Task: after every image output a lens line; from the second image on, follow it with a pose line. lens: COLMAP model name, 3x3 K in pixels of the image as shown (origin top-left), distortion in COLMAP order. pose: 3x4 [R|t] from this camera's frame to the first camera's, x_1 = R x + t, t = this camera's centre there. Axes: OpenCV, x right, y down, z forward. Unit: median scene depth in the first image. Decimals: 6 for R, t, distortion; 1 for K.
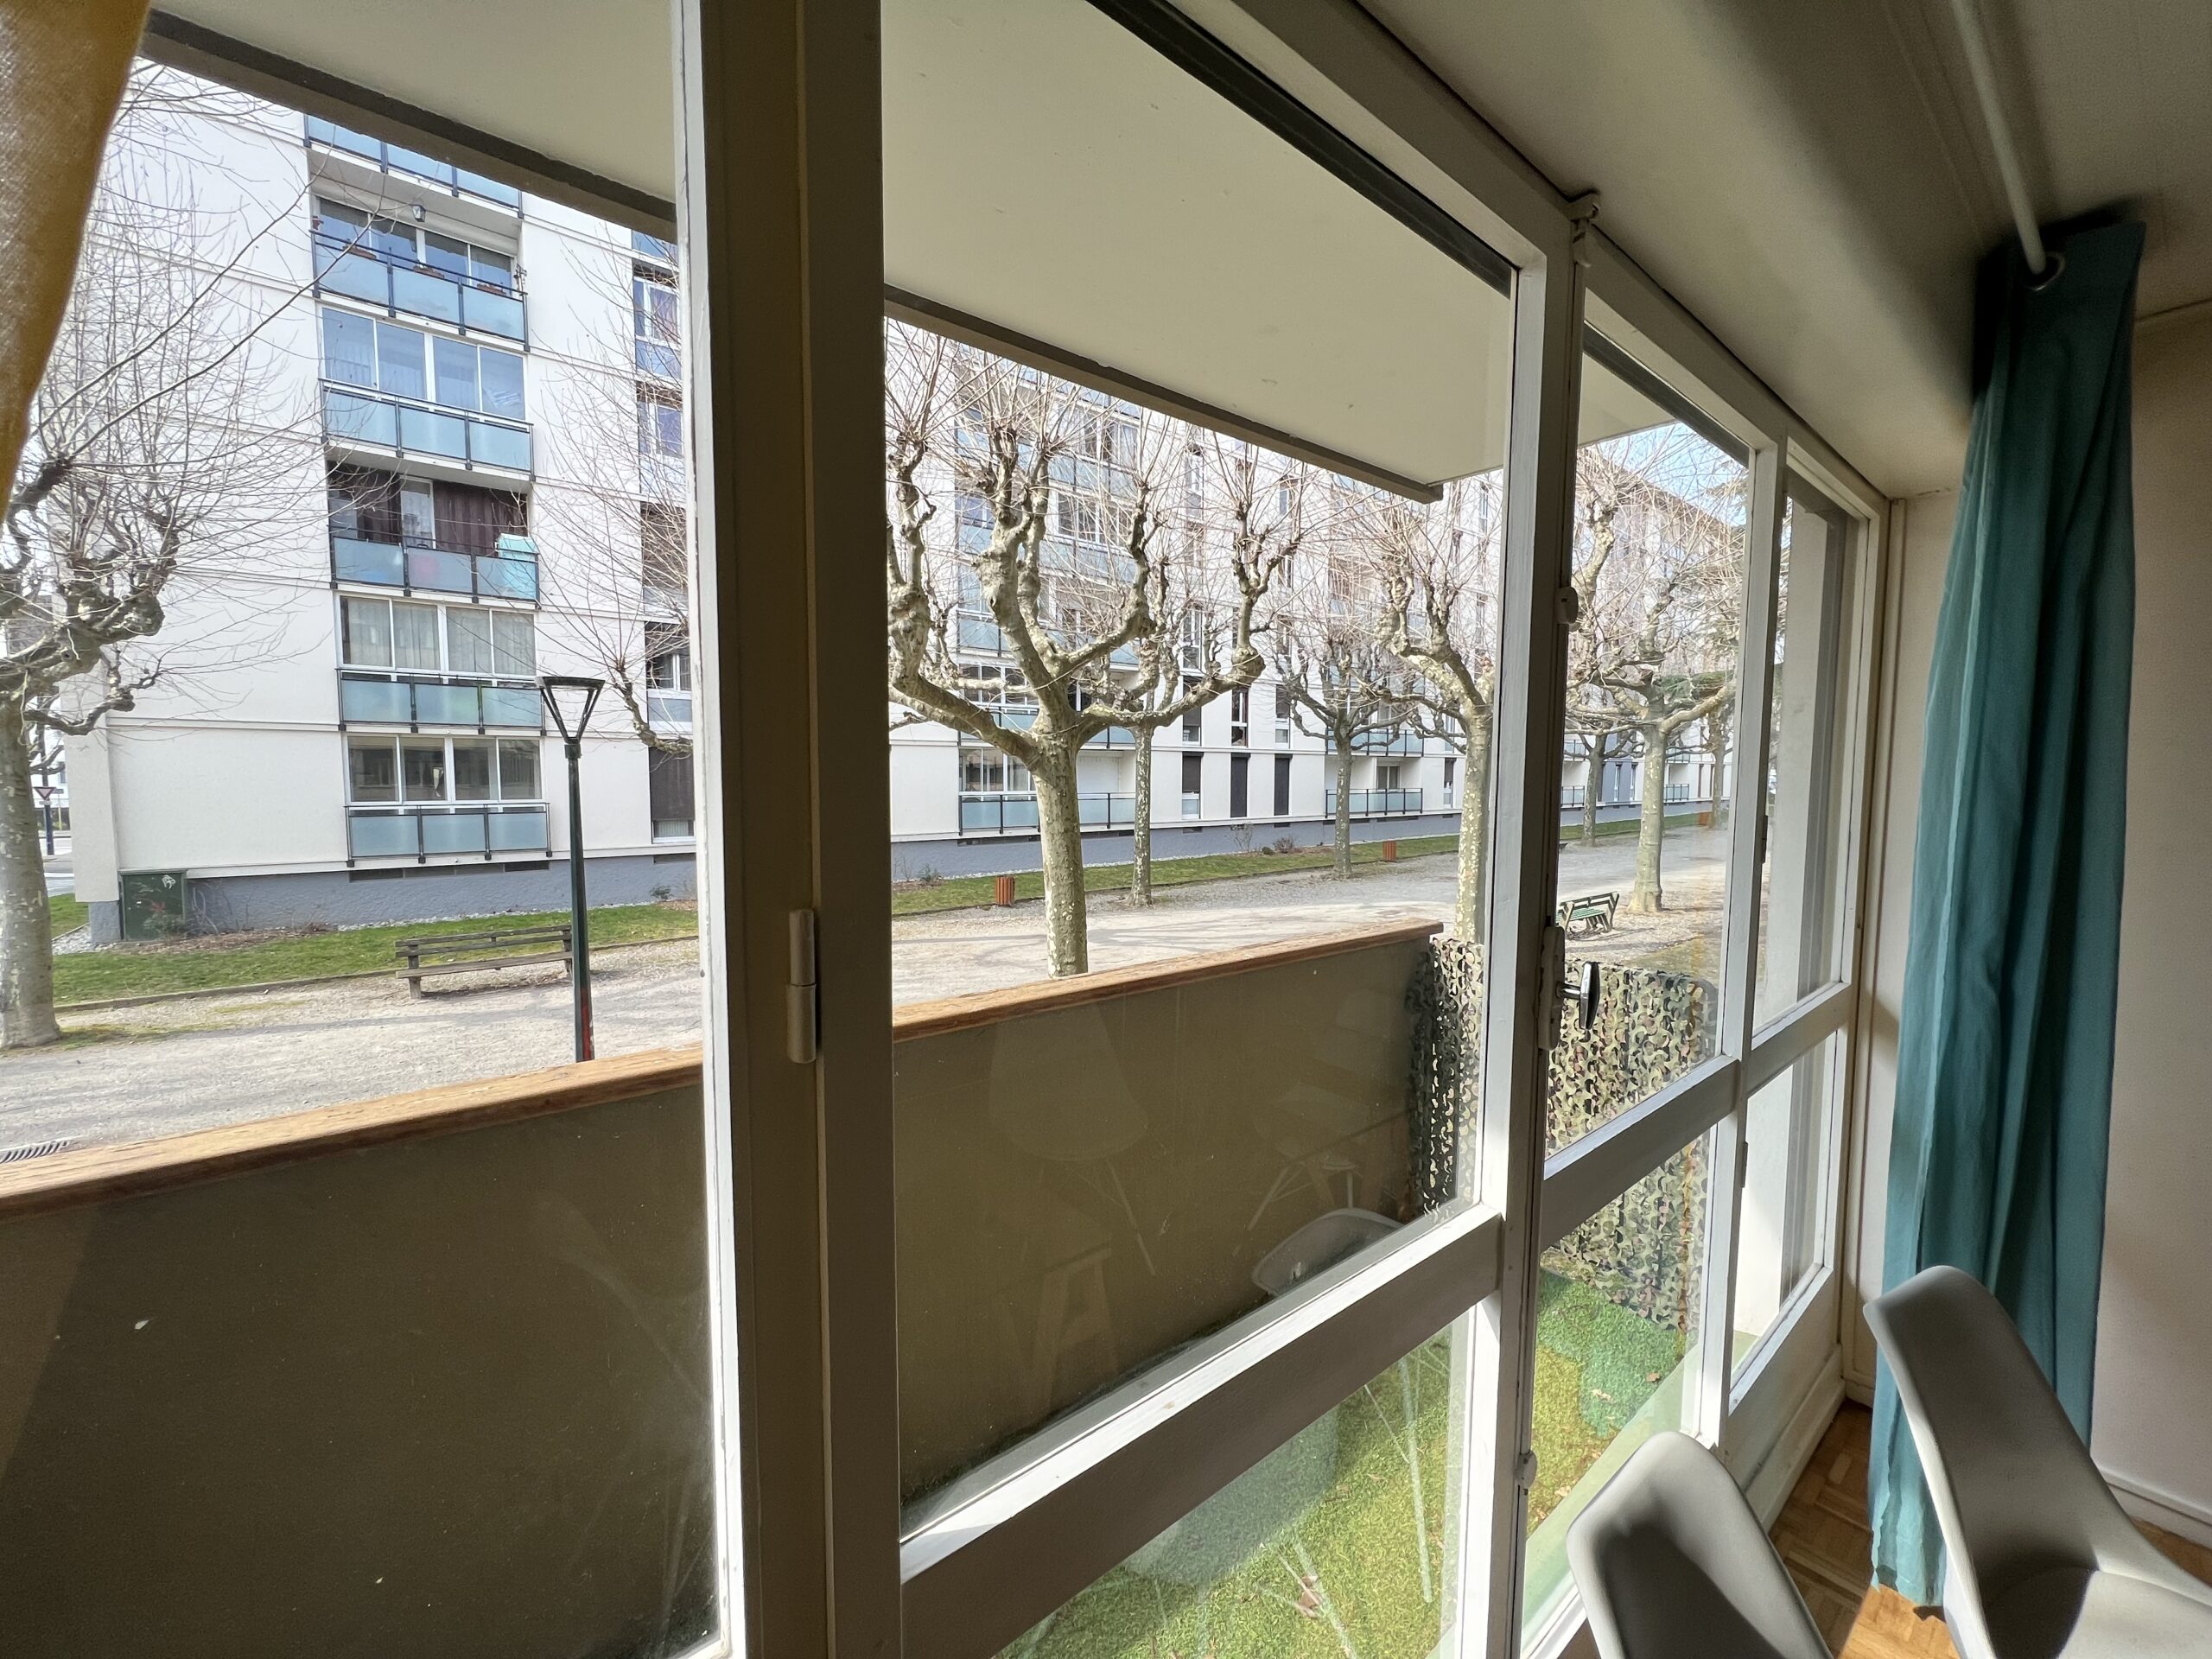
lens RADIAL K [[888.7, 0, 1104.7], [0, 888.7, 833.1], [0, 0, 1]] dist [0.000664, 0.000063]
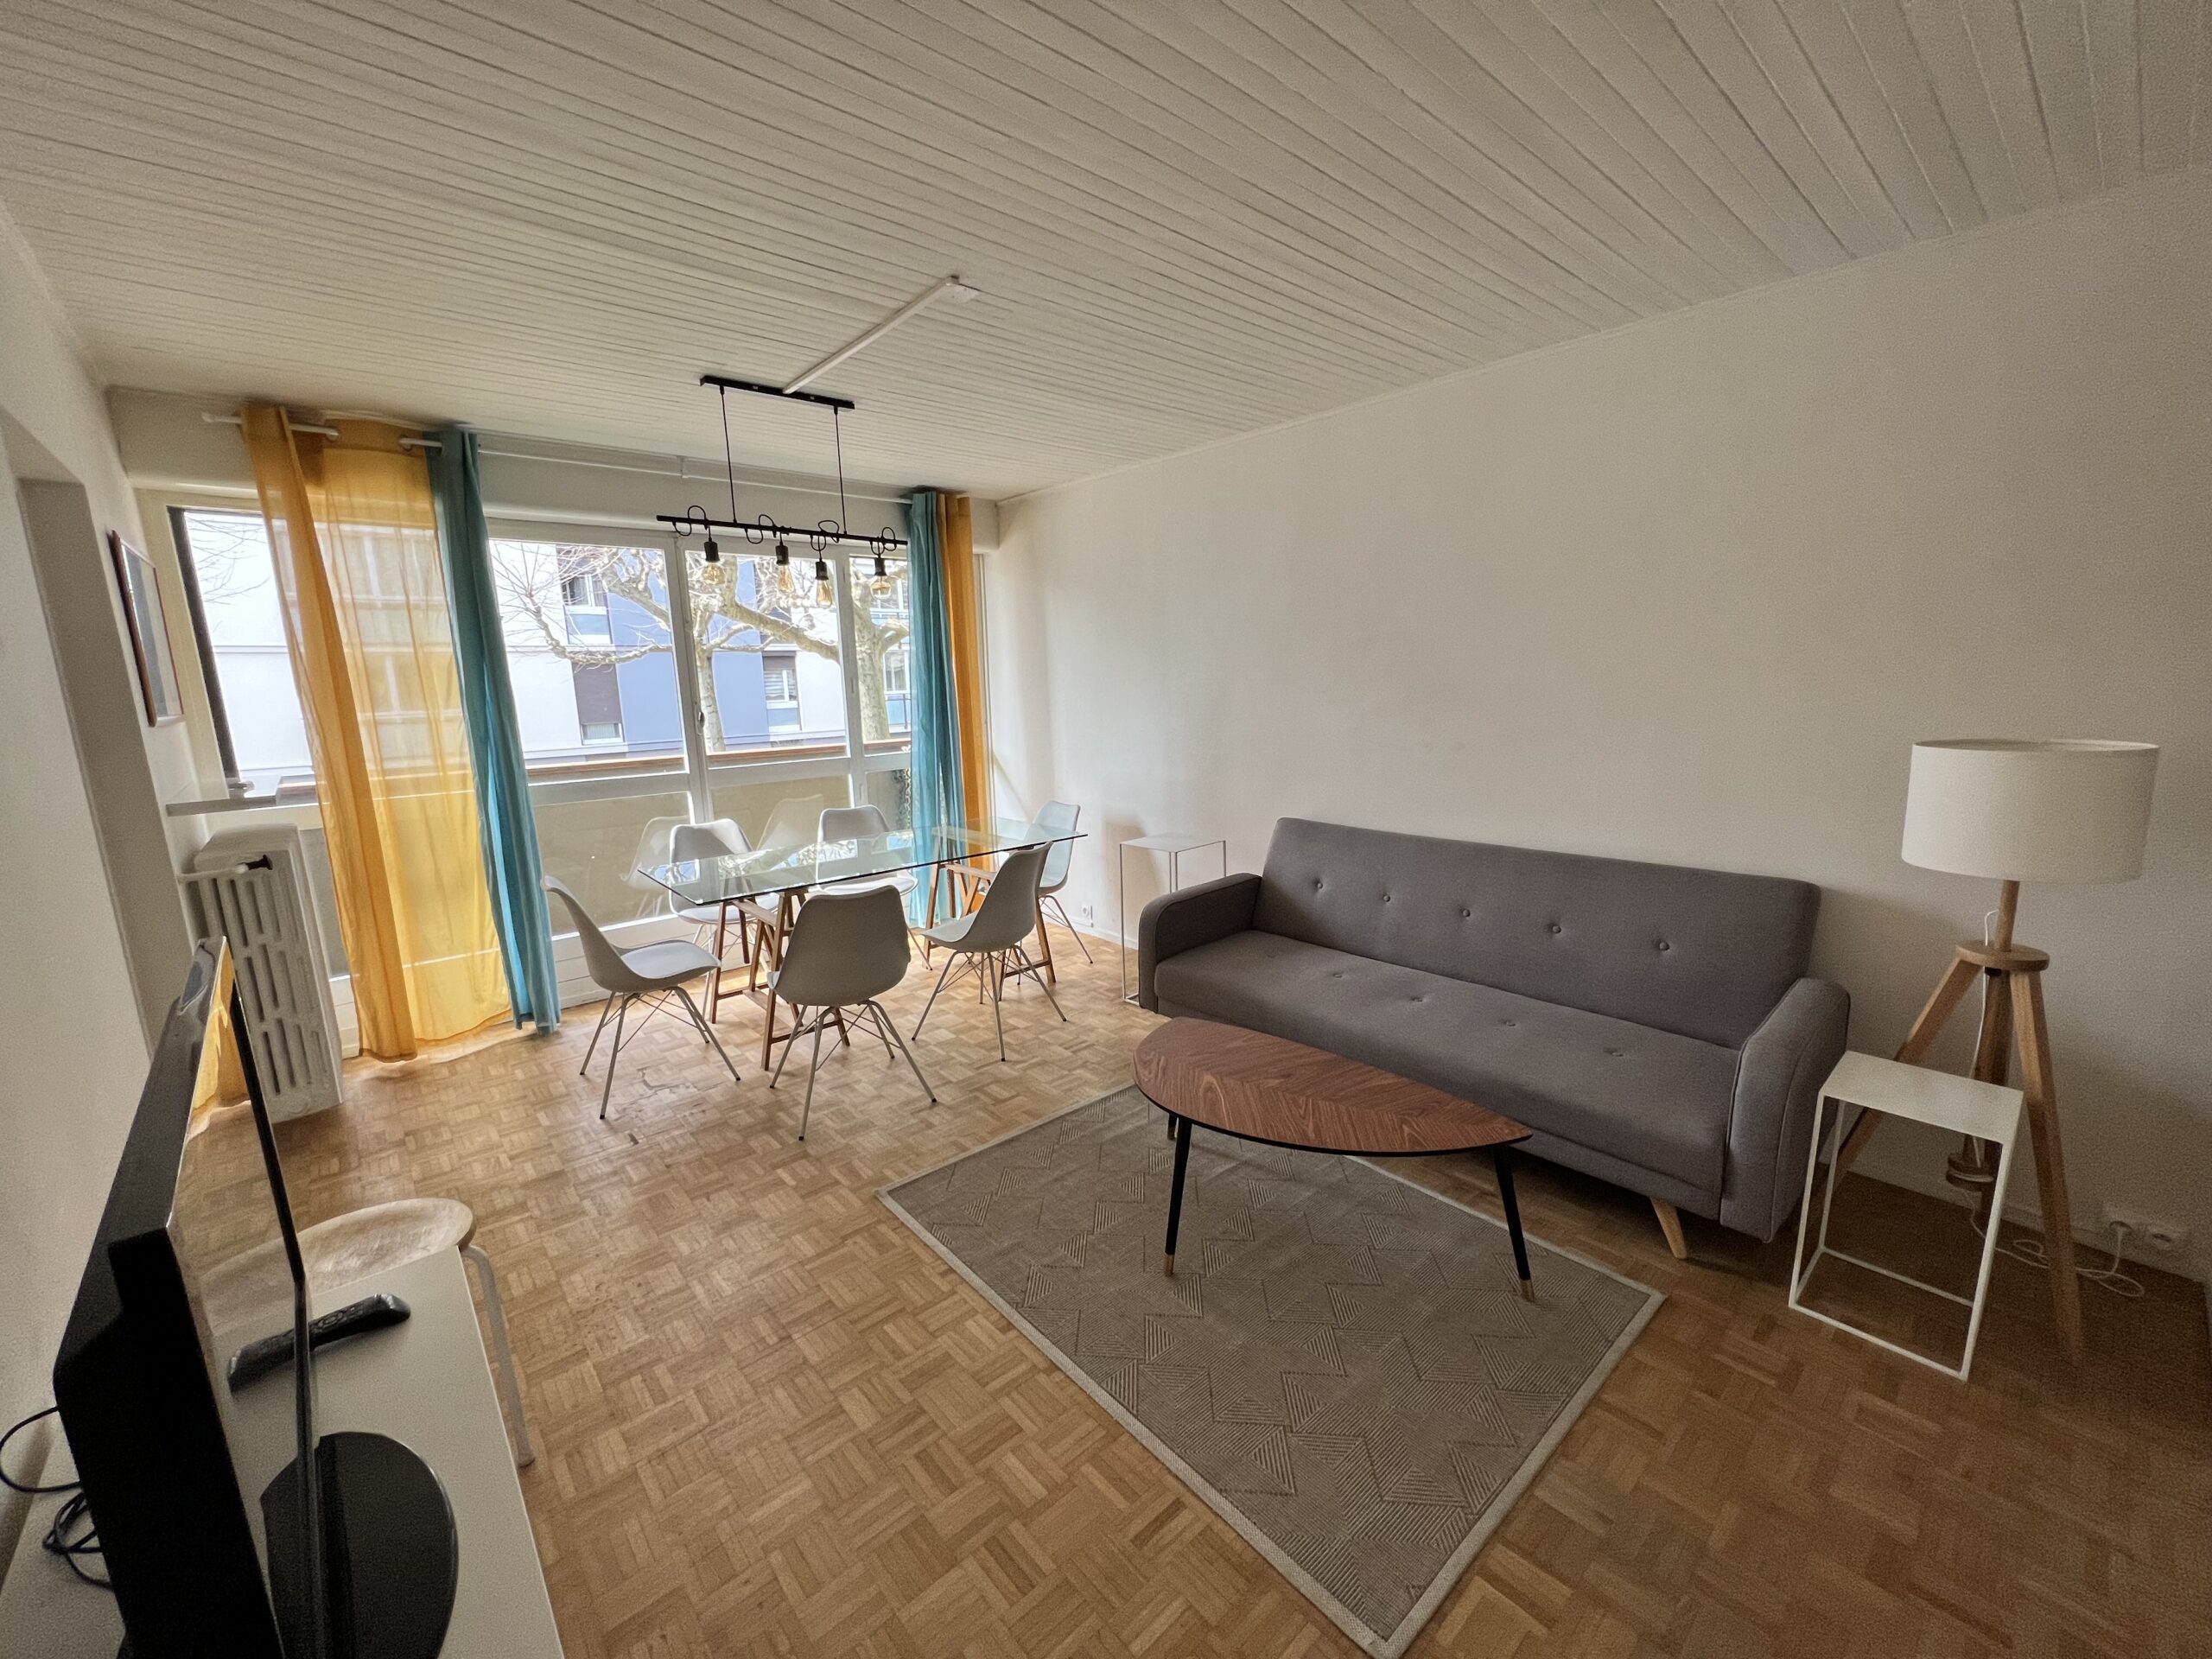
lens RADIAL K [[888.7, 0, 1109.9], [0, 888.7, 835.1], [0, 0, 1]] dist [0.000664, 0.000063]
pose [[0.998756, -0.032946, 0.037439, 0.145565], [0.028415, 0.992878, 0.115696, 0.017628], [-0.040984, -0.114488, 0.992579, -0.208960]]
